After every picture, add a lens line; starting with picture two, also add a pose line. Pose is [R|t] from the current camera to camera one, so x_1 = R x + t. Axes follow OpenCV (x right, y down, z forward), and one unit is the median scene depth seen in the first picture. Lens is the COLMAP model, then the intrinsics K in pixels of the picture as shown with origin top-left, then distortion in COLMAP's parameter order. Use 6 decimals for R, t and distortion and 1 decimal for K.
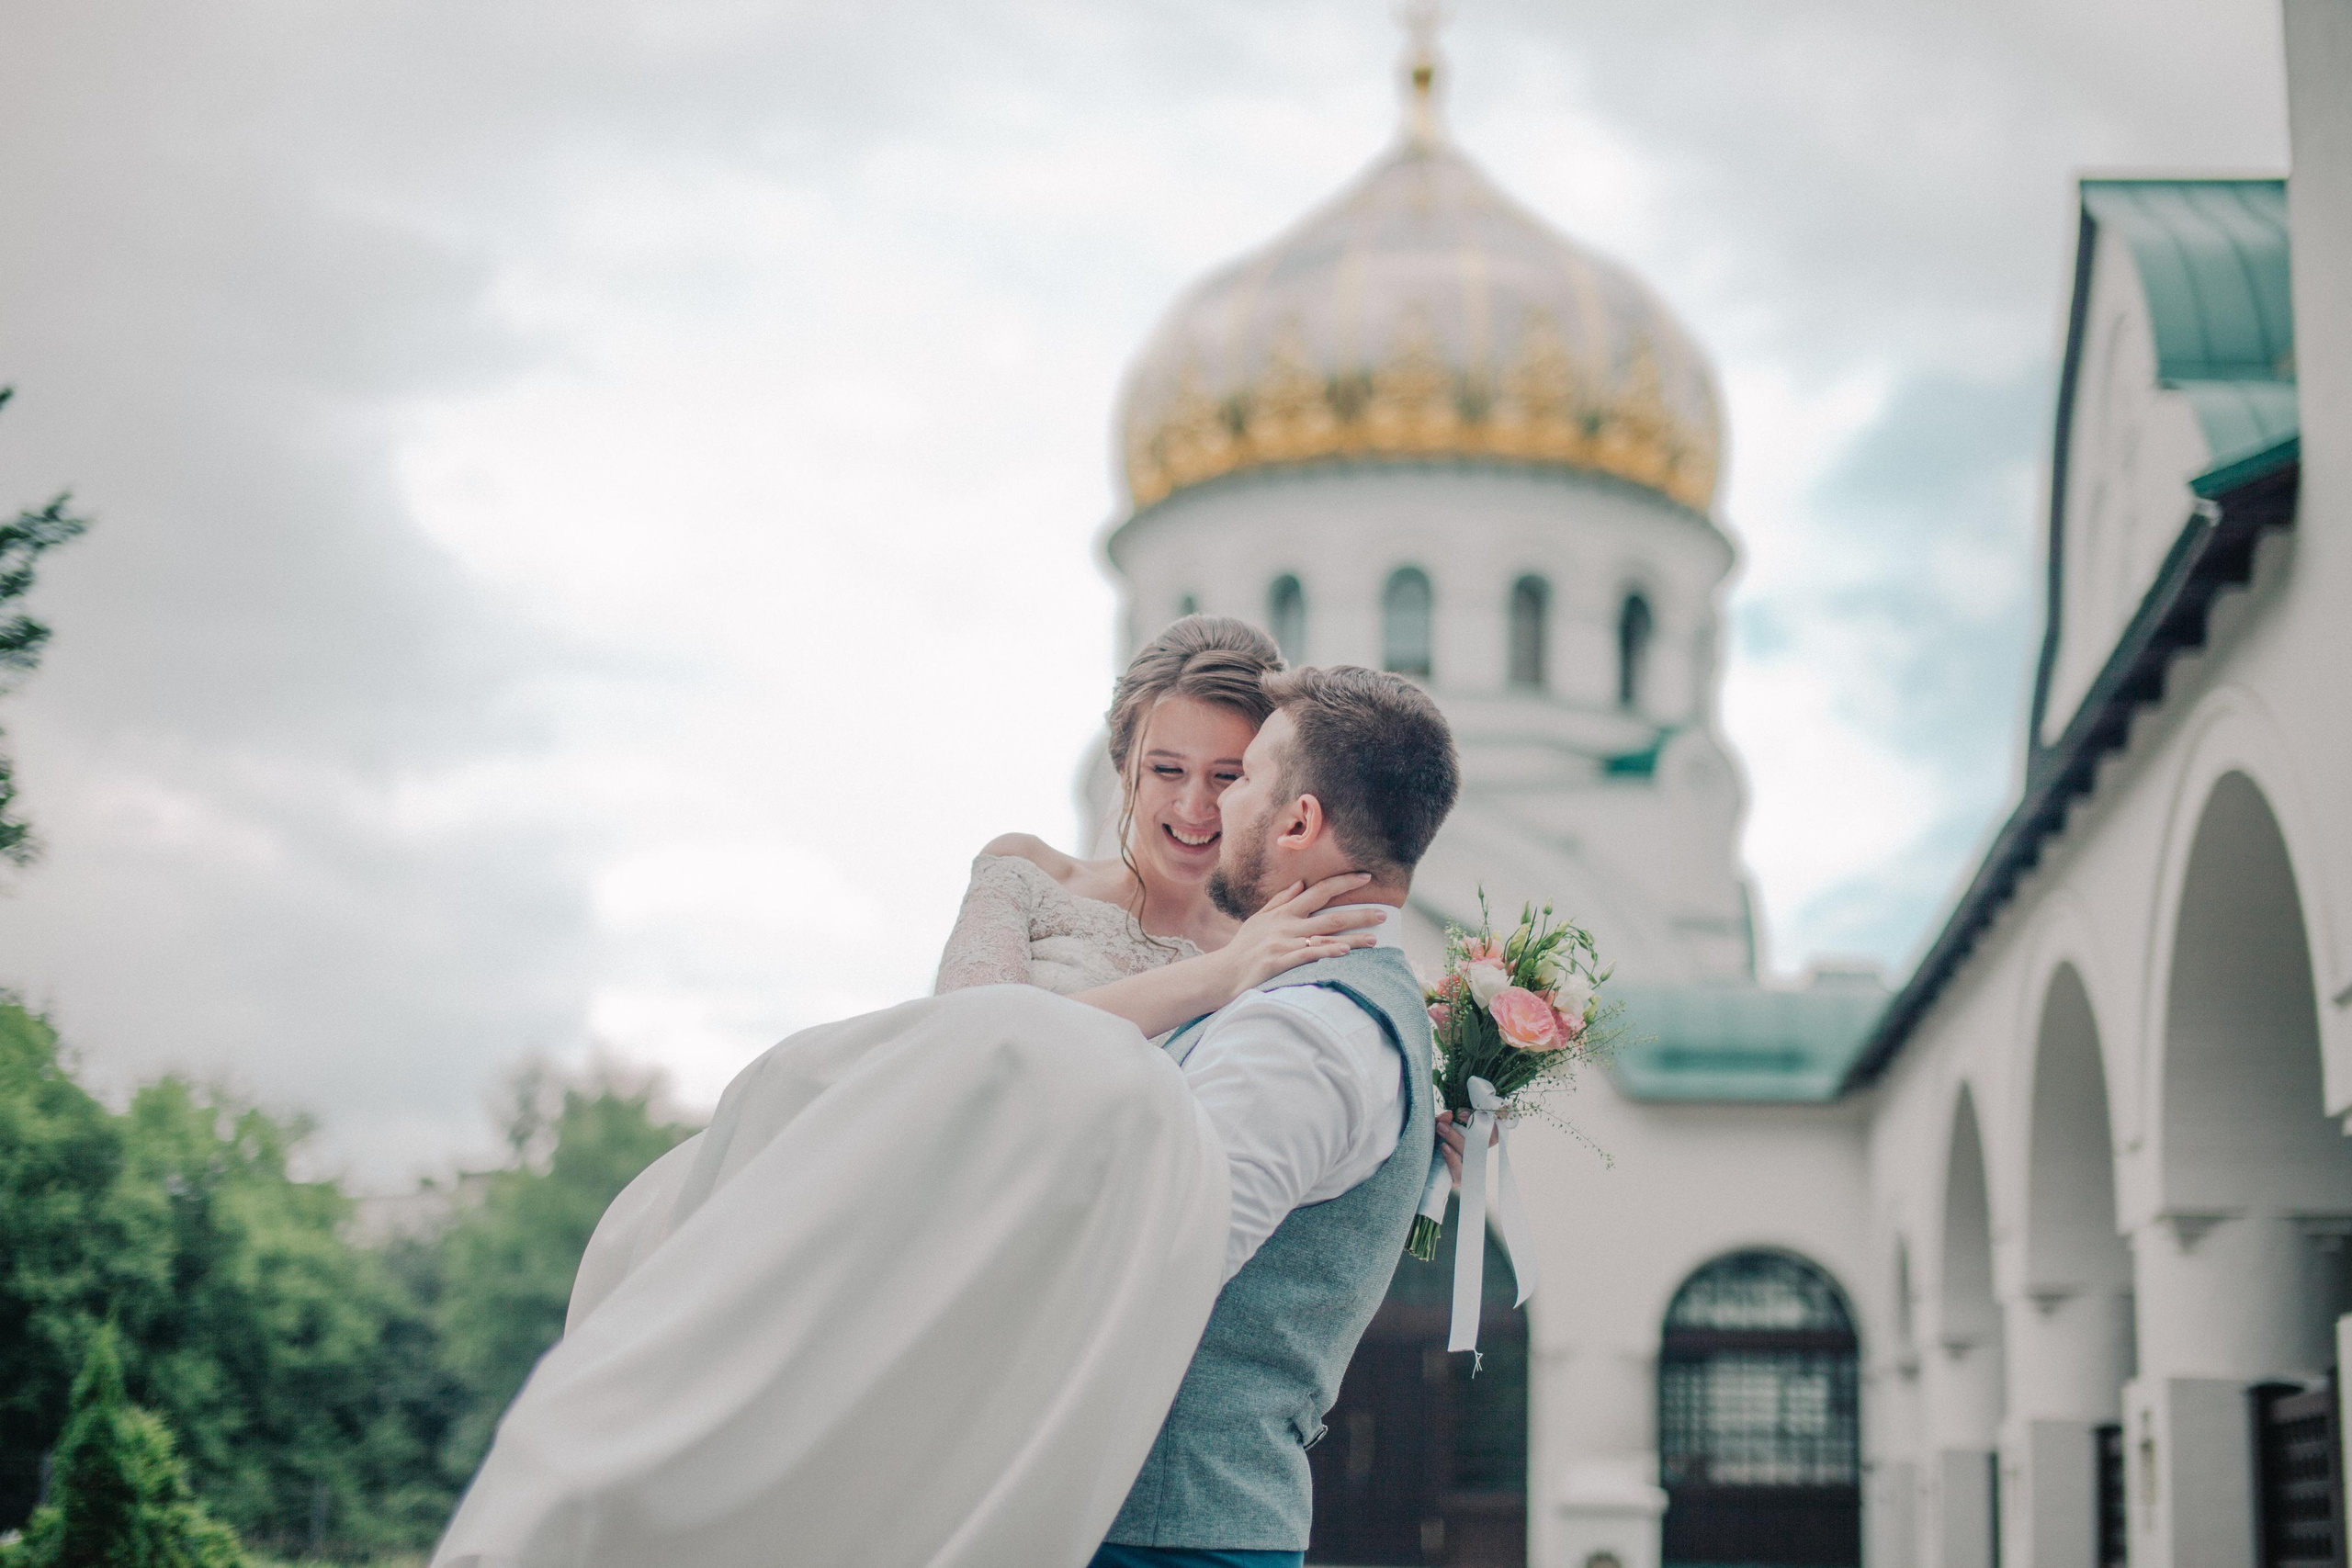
lens RADIAL K [[3313.7, 0, 1176.0], [0, 3313.7, 784.0], [0, 0, 1]] dist [-0.118259, 0.346029]
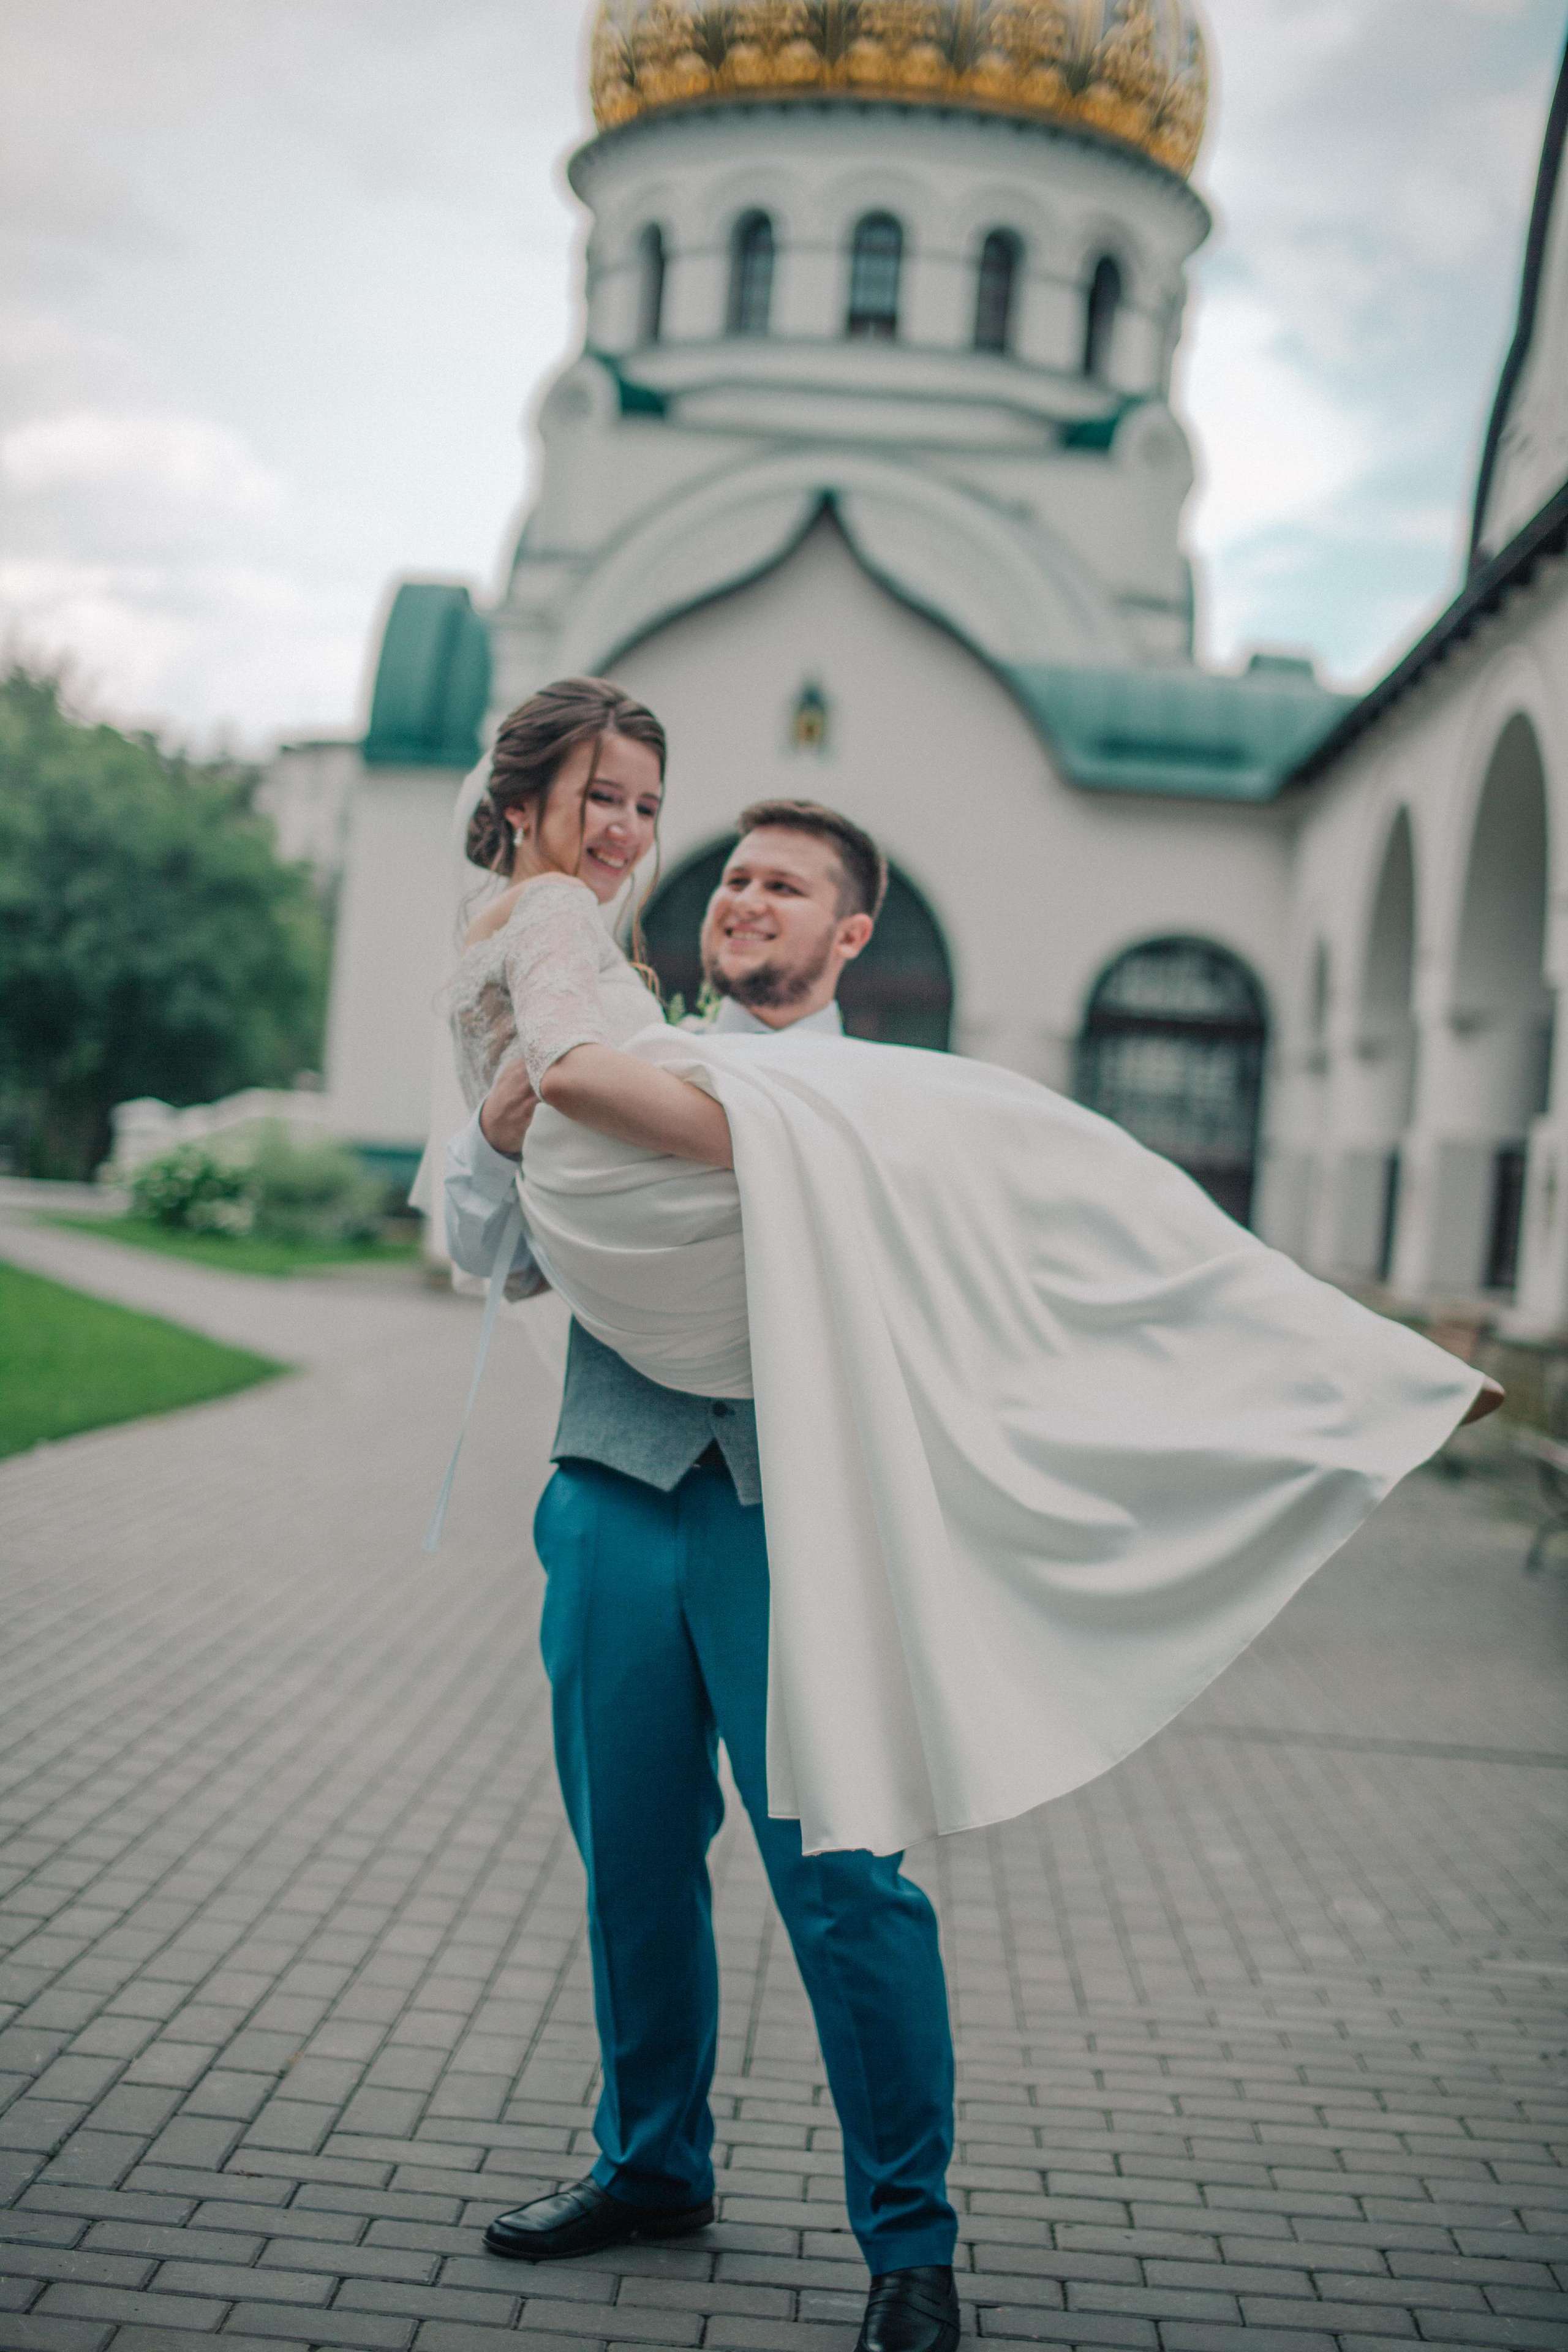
lens RADIAL K [[3318.2, 0, 785.6], [0, 3318.2, 1167.6], [0, 0, 1]] dist [-0.080544, 0.146479]
pose [[0.996174, 0.051356, 0.070717, -0.012650], [-0.066446, 0.970659, 0.231097, -0.015771], [-0.056774, -0.234911, 0.970357, -0.014112]]
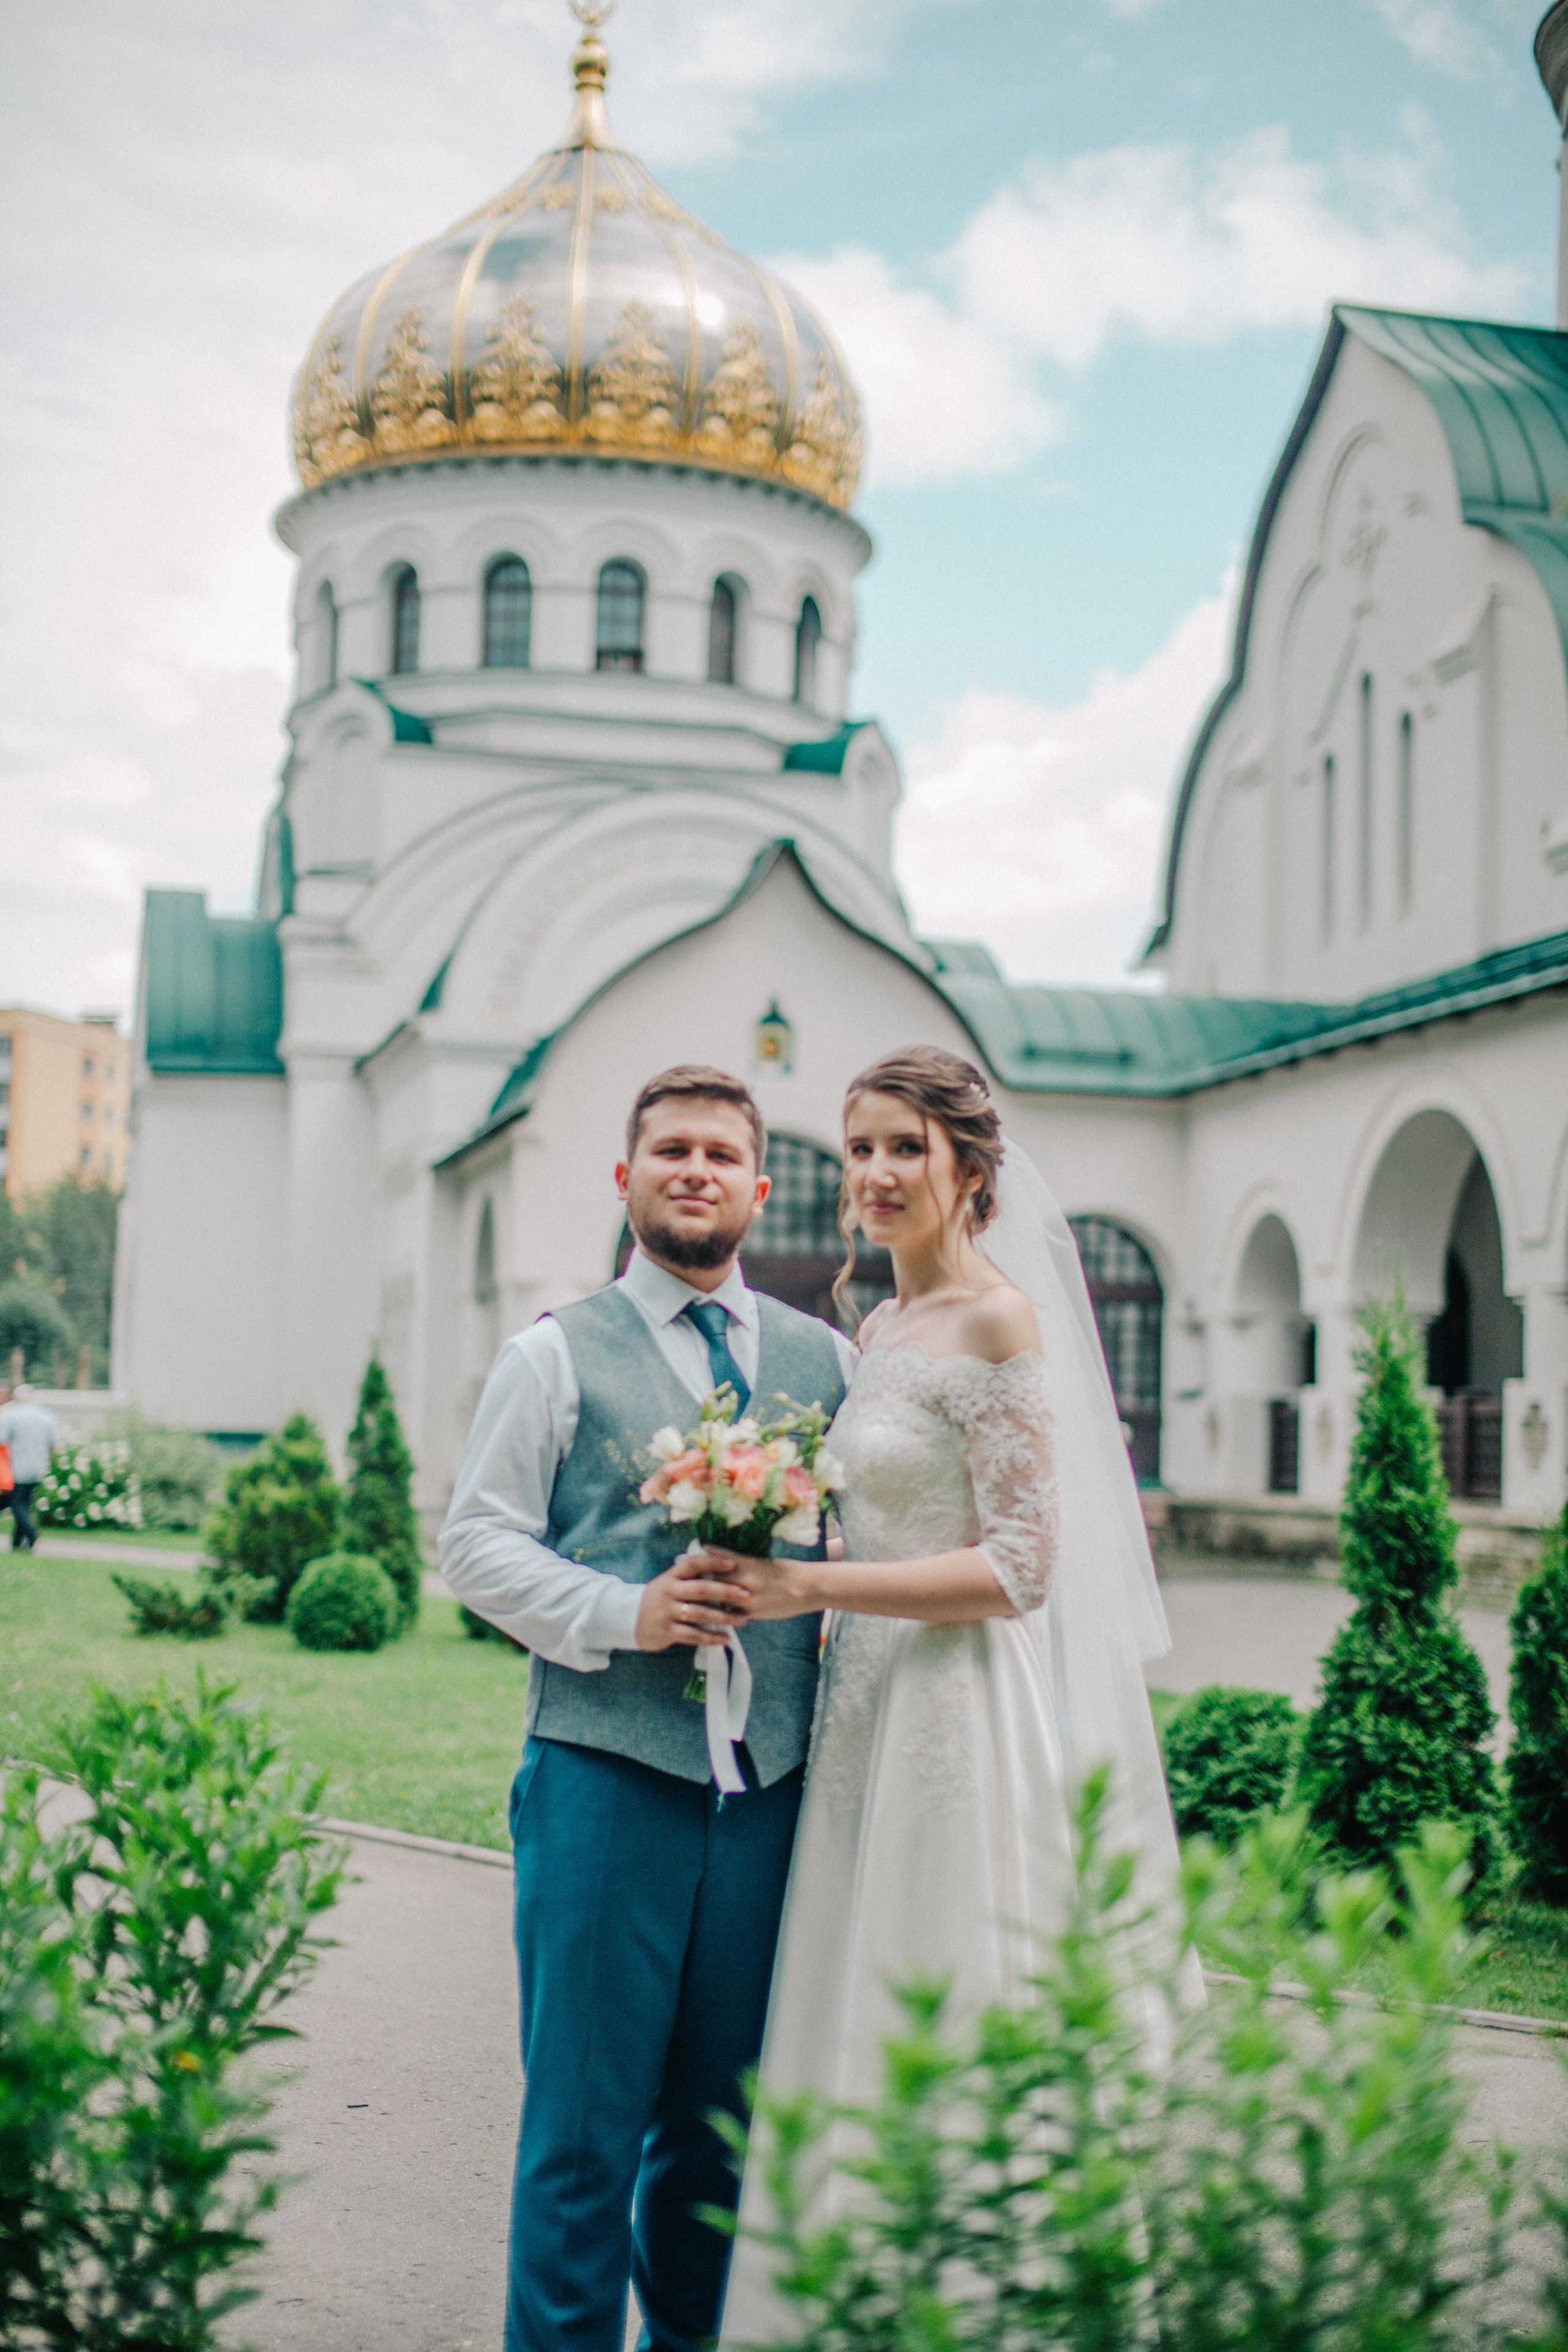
lens RADIAL K [[3318.2, 0, 785.6], [0, 3318.2, 1167.6], [0, 0, 1]] dist [-0.080544, 0.146479]
pose [[0.935997, 0.016196, 0.351636, -0.259602], [-0.072938, 0.986185, 0.148726, -0.034883], [-0.344369, -0.164854, 0.924247, -0.052683]]
